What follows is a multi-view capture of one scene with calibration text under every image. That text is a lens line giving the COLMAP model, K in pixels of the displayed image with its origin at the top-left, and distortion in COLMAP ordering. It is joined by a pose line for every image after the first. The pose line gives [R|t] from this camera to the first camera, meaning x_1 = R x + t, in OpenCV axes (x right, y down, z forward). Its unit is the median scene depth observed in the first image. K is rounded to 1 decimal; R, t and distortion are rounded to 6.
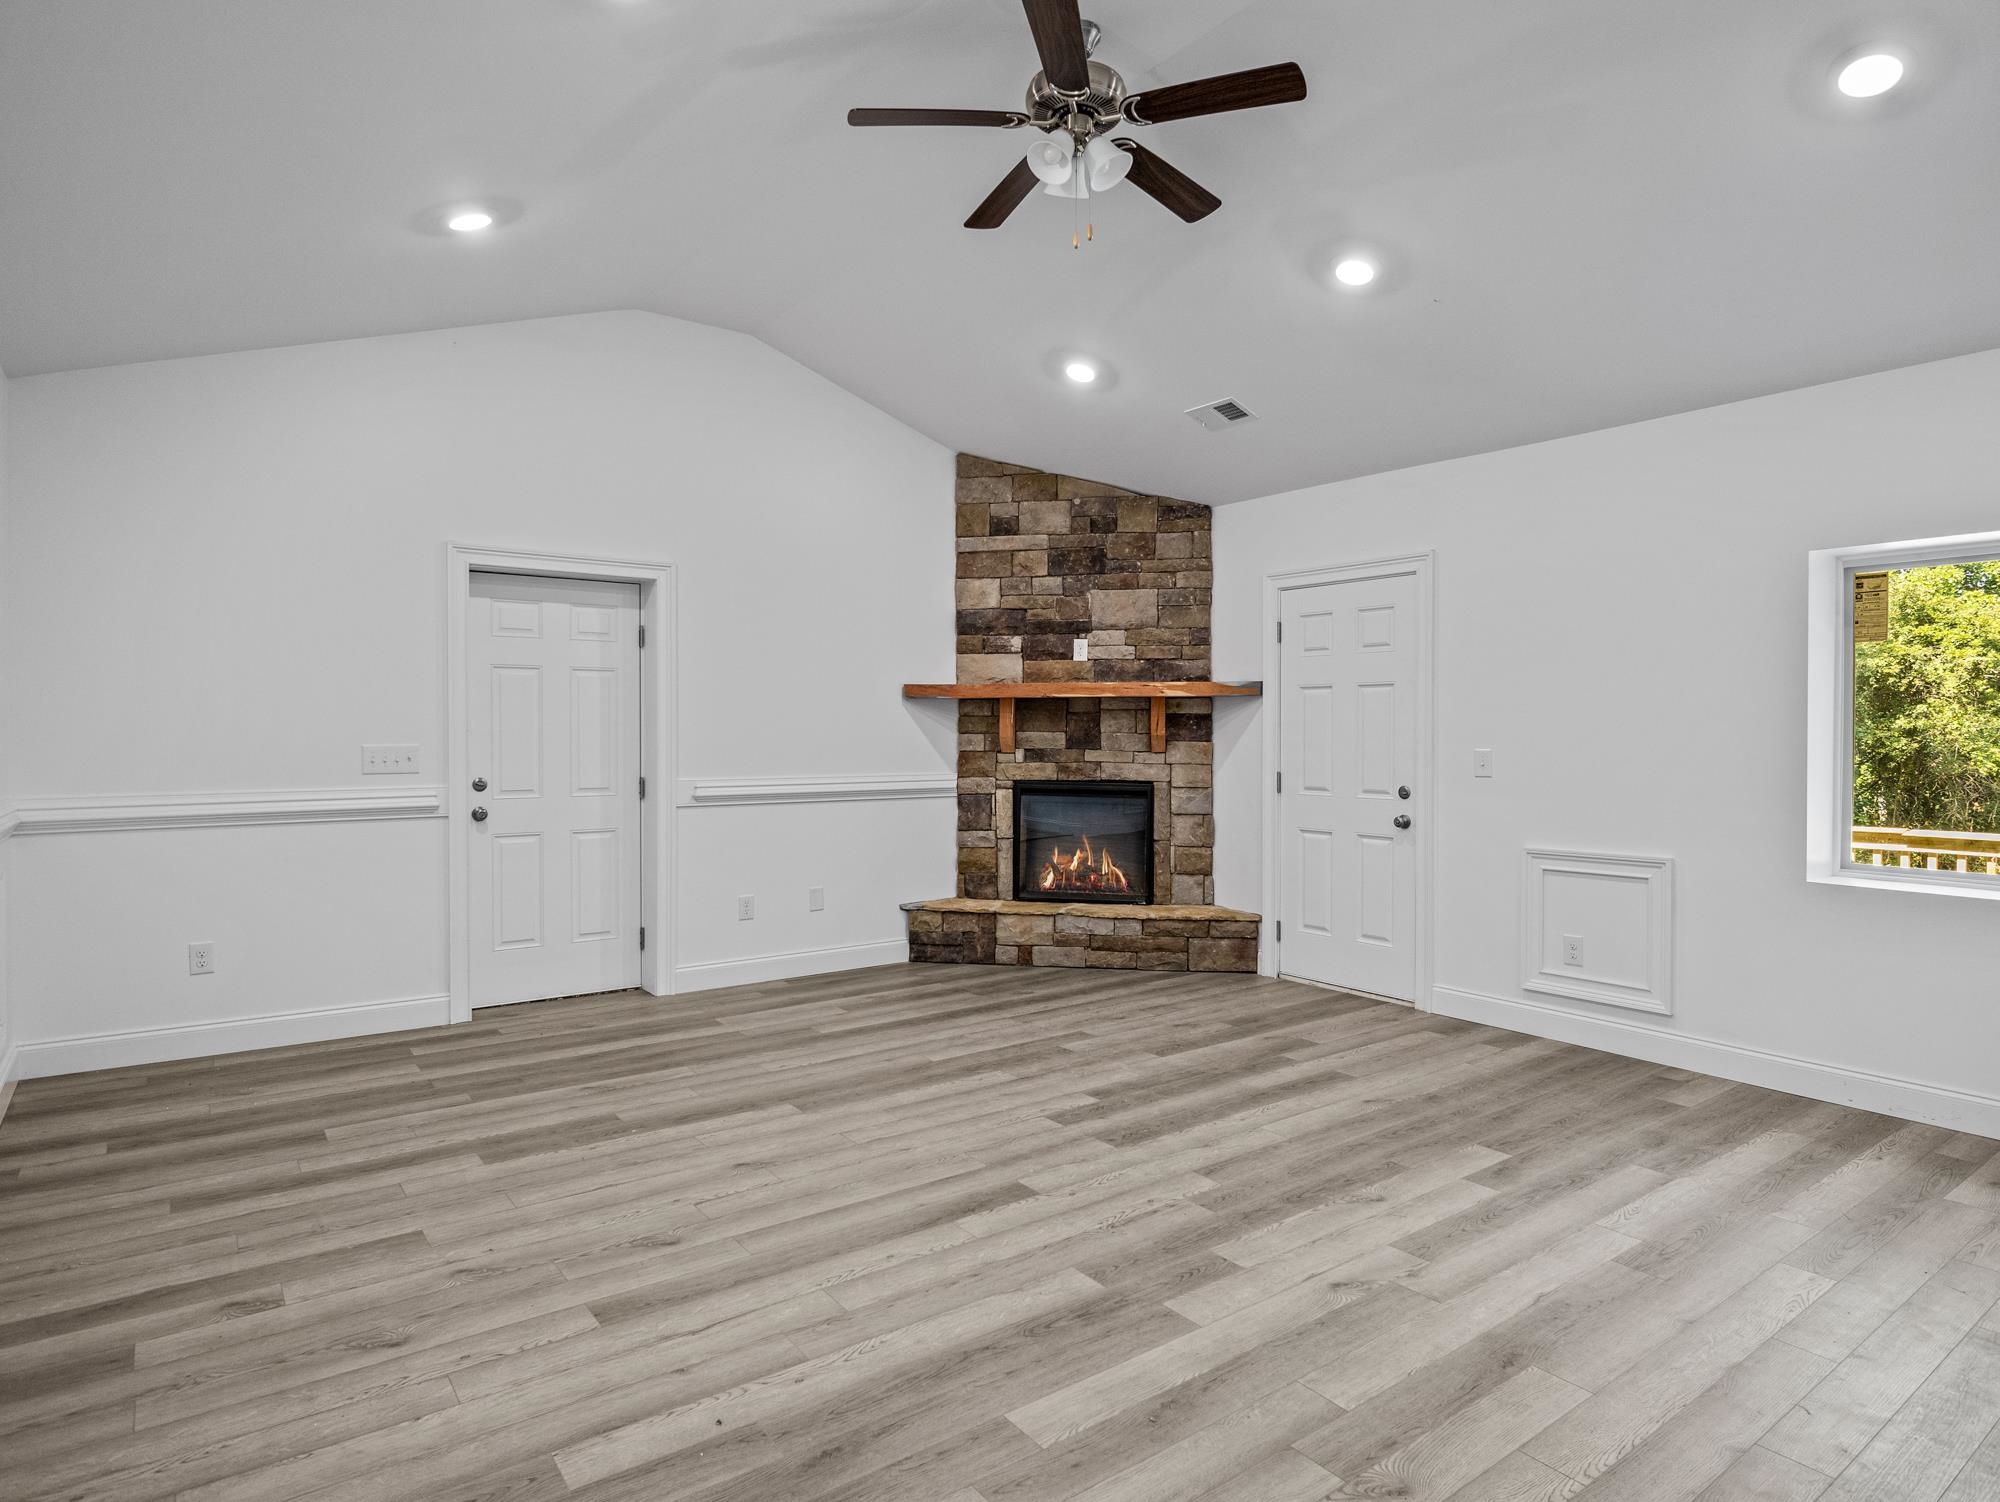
lens RADIAL K [[1127.1, 0, 1000.0], [0, 1127.1, 751.0], [0, 0, 1]] dist [-0.008630, 0.002324]
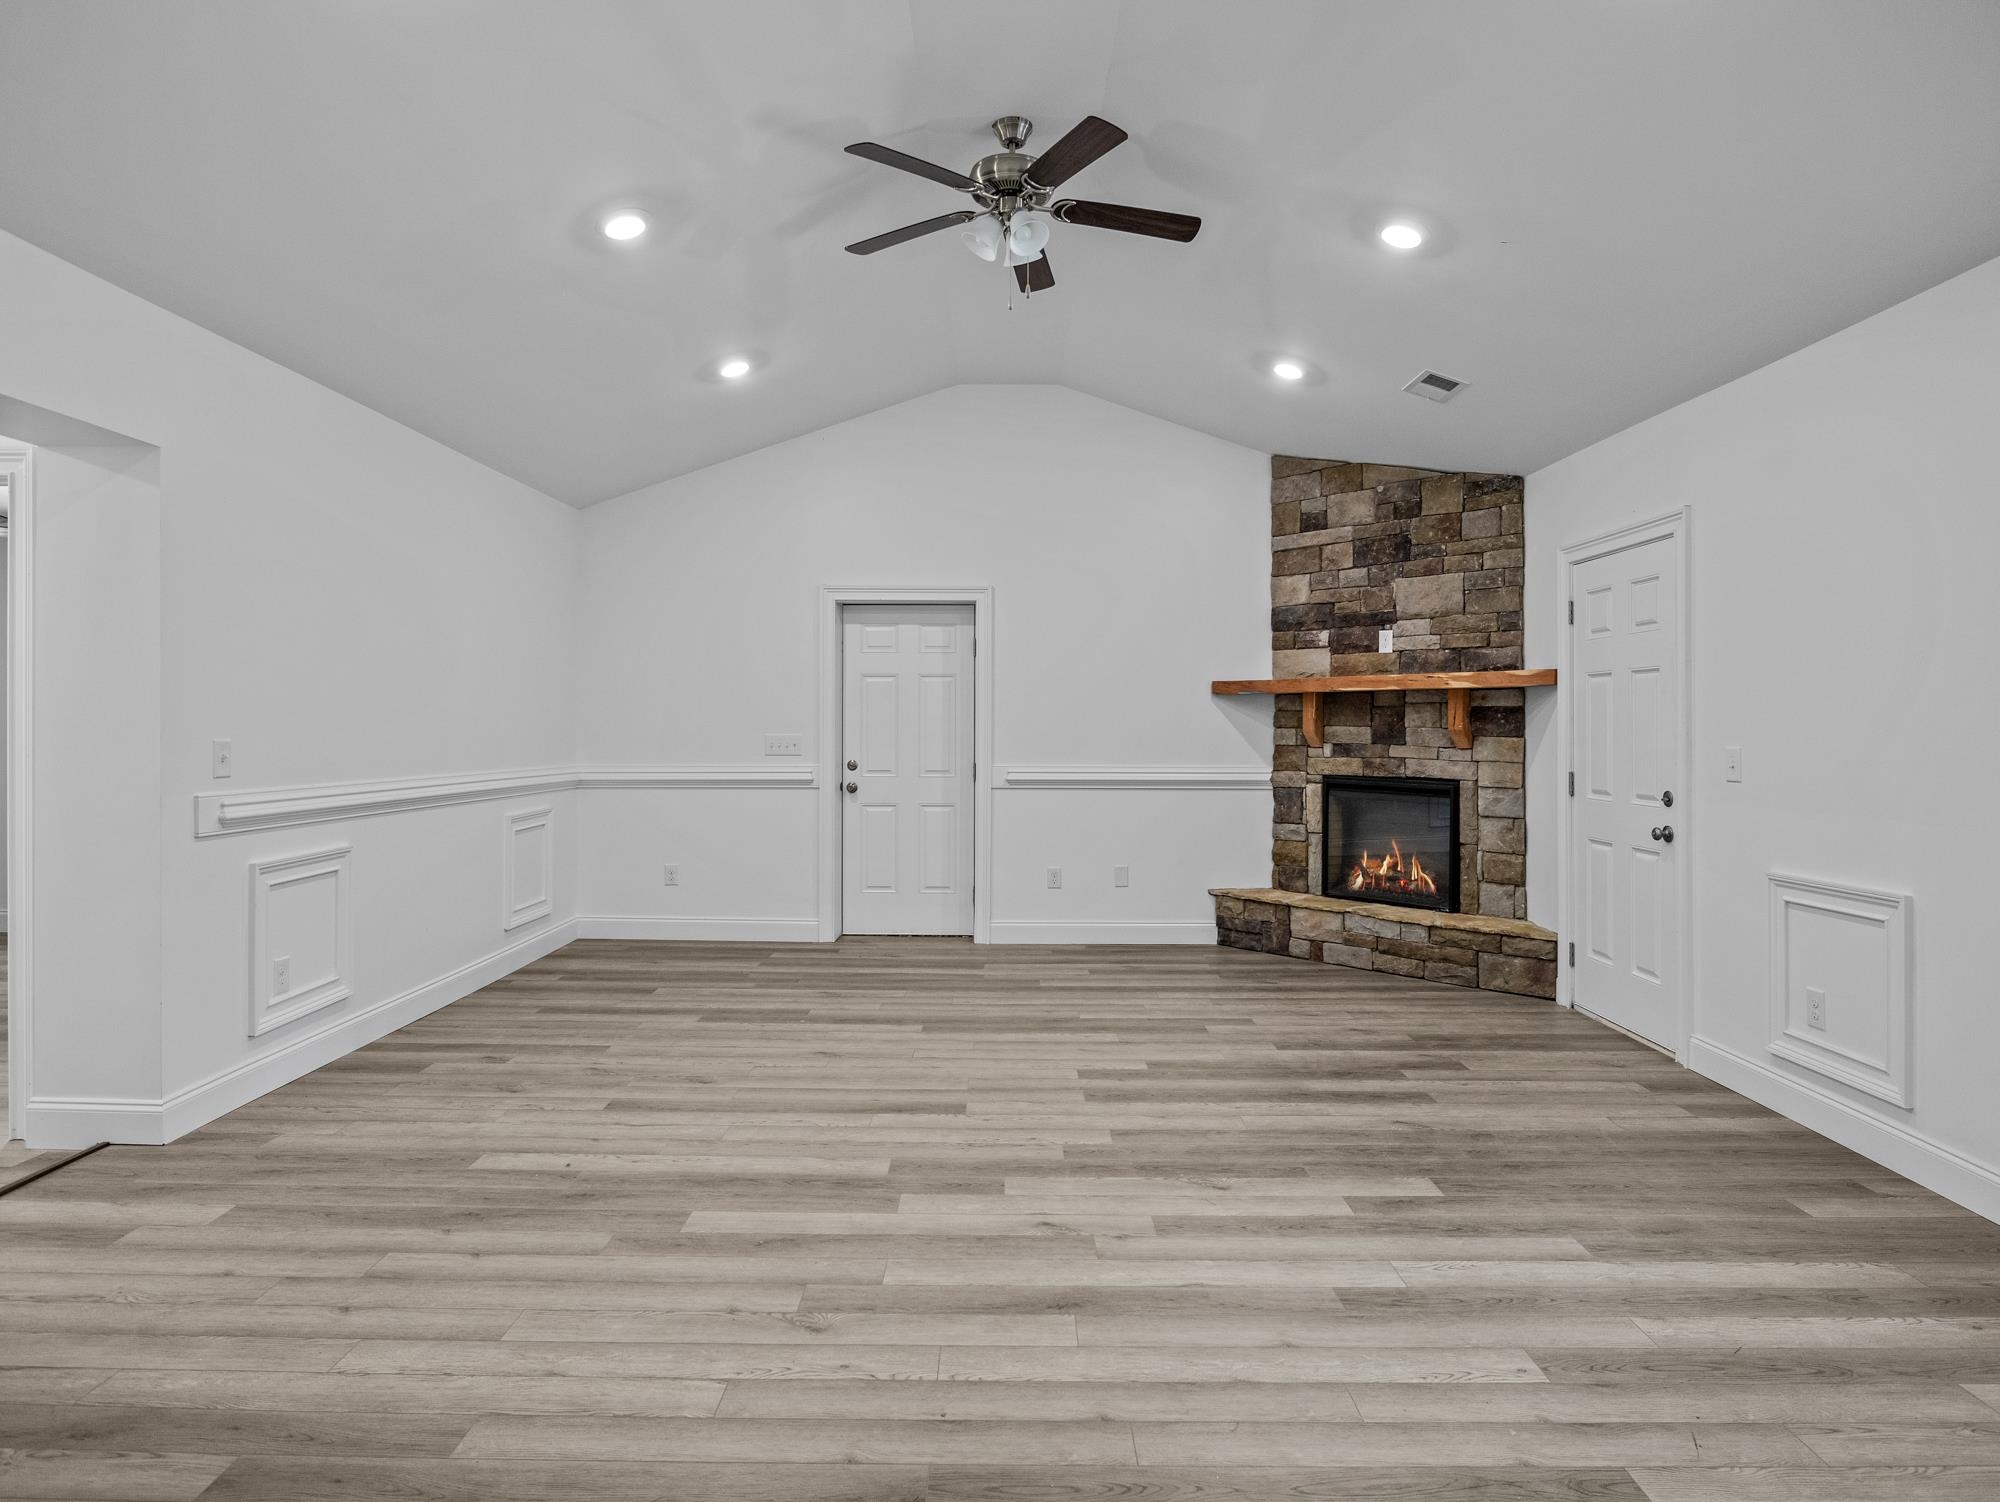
lens RADIAL K [[1126.6, 0, 1003.8], [0, 1126.6, 732.0], [0, 0, 1]] dist [-0.010151, 0.002800]
pose [[0.801841, 0.004093, -0.597523, 0.403781], [-0.012363, 0.999876, -0.009741, 0.001220], [0.597409, 0.015198, 0.801793, 0.035451]]
